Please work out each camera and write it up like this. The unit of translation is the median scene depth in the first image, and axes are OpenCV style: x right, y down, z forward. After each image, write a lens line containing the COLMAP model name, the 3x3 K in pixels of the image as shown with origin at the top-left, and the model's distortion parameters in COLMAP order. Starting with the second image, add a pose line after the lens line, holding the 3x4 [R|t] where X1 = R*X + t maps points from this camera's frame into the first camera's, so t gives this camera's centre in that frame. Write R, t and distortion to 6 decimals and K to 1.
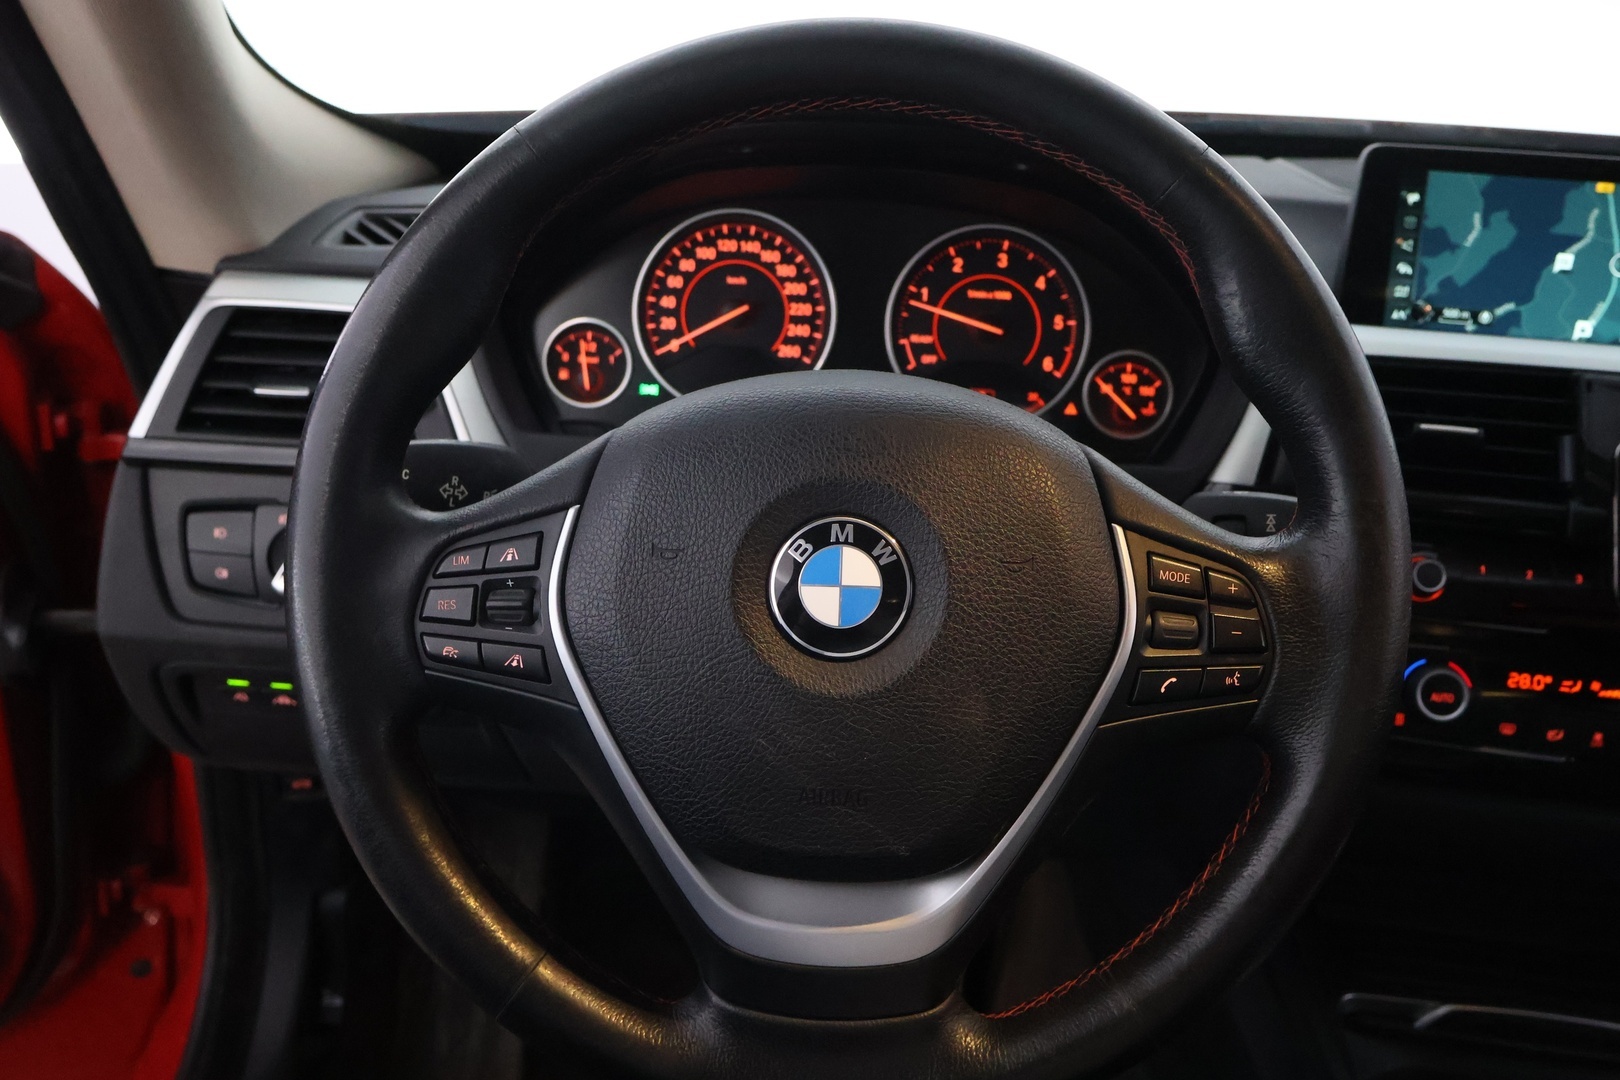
lens RADIAL K [[1705.9, 0, 805.9], [0, 1705.9, 535.3], [0, 0, 1]] dist [-0.018365, 0.000000]
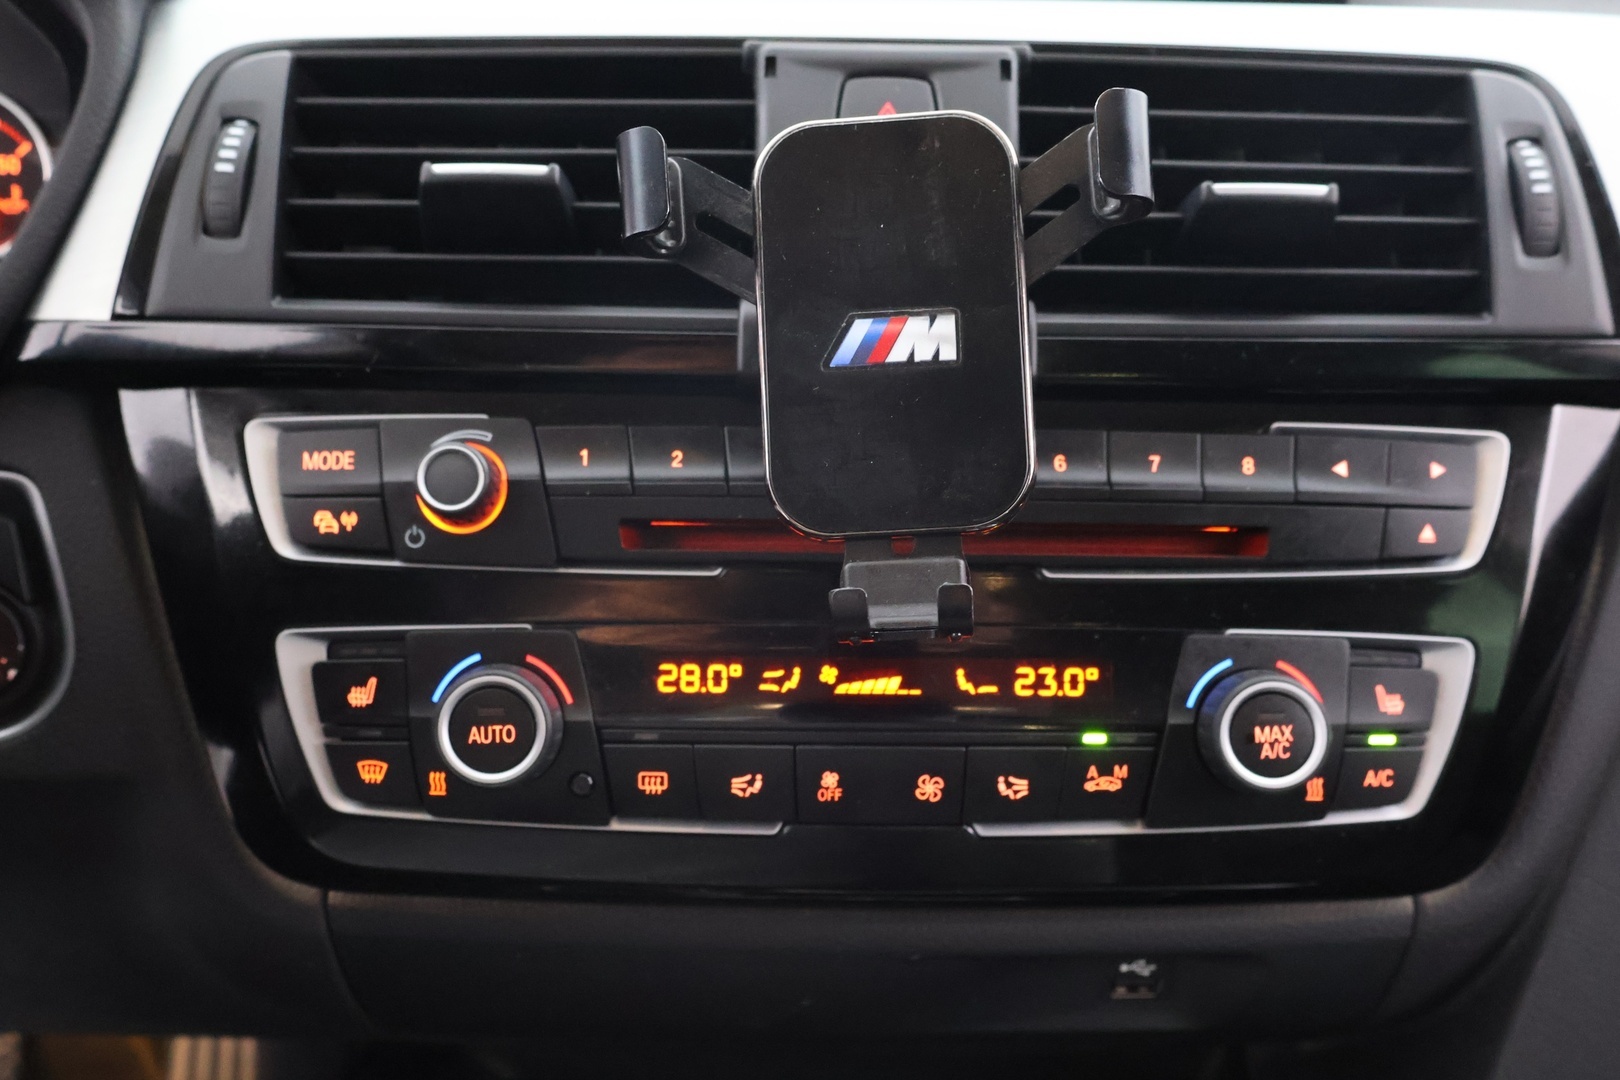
lens RADIAL K [[1705.9, 0, 809.8], [0, 1705.9, 550.1], [0, 0, 1]] dist [-0.018365, 0.000000]
pose [[0.984041, -0.093406, 0.151453, 0.381593], [0.089372, 0.995443, 0.033246, 0.035787], [-0.153868, -0.019179, 0.987905, 0.507275]]
